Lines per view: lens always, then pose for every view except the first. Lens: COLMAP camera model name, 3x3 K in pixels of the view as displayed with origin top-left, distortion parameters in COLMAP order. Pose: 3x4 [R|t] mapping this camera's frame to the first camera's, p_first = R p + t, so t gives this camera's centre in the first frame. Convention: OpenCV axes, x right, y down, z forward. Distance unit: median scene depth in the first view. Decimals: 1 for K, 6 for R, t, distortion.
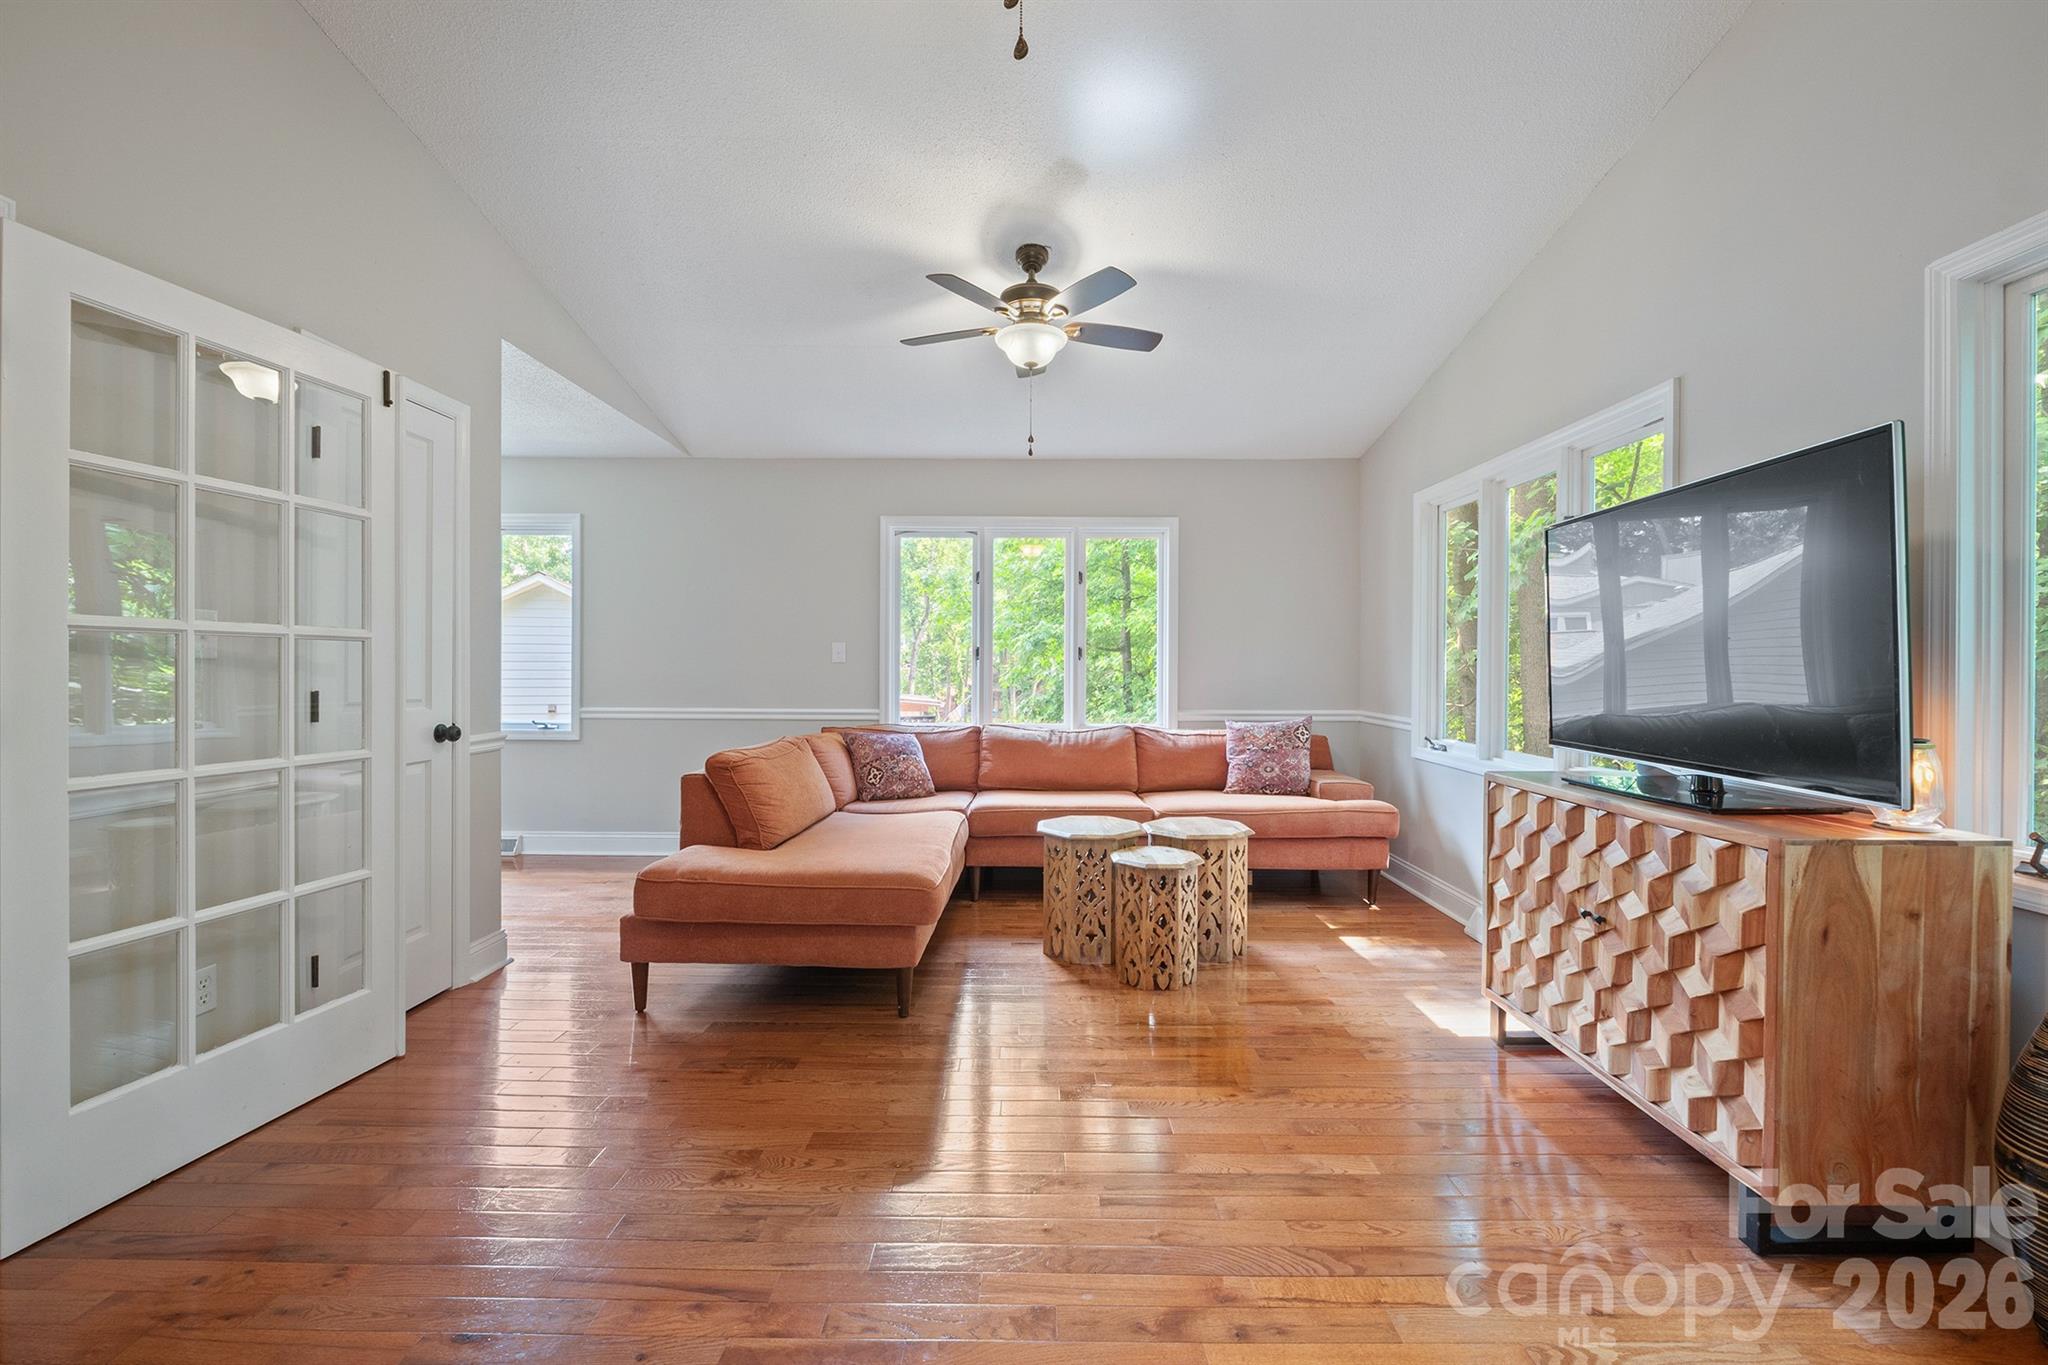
lens RADIAL K [[860.7, 0, 1023.4], [0, 860.7, 668.8], [0, 0, 1]] dist [-0.008707, 0.000084]
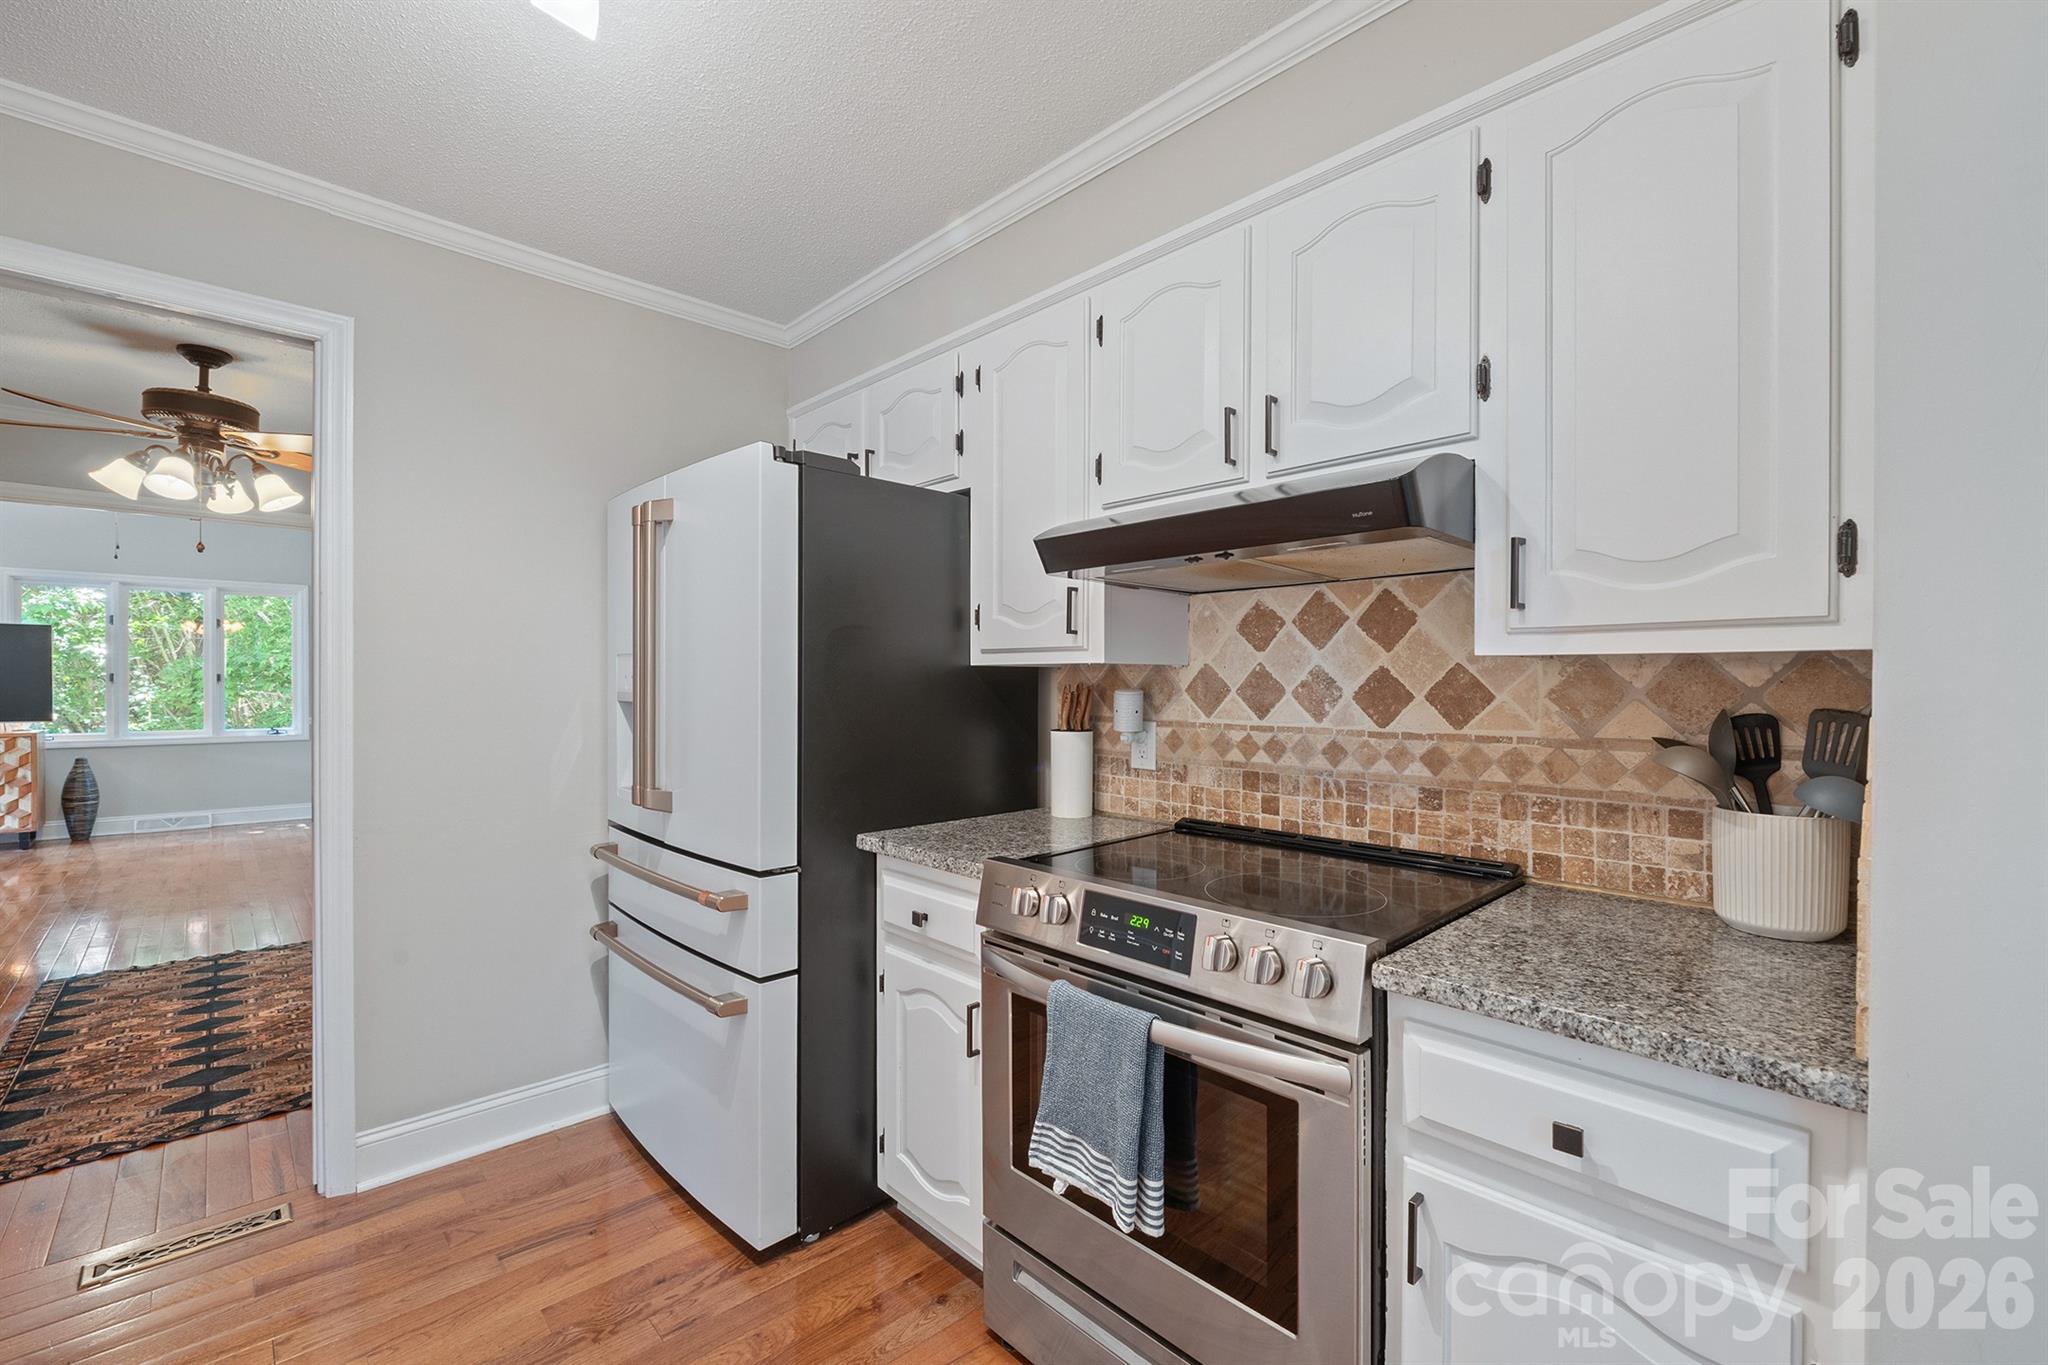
lens RADIAL K [[860.7, 0, 1027.4], [0, 860.7, 683.9], [0, 0, 1]] dist [-0.008707, 0.000084]
pose [[-0.700879, -0.009825, 0.713212, -2.561952], [-0.004832, 0.999948, 0.009026, -0.036701], [-0.713264, 0.002879, -0.700890, 0.273351]]
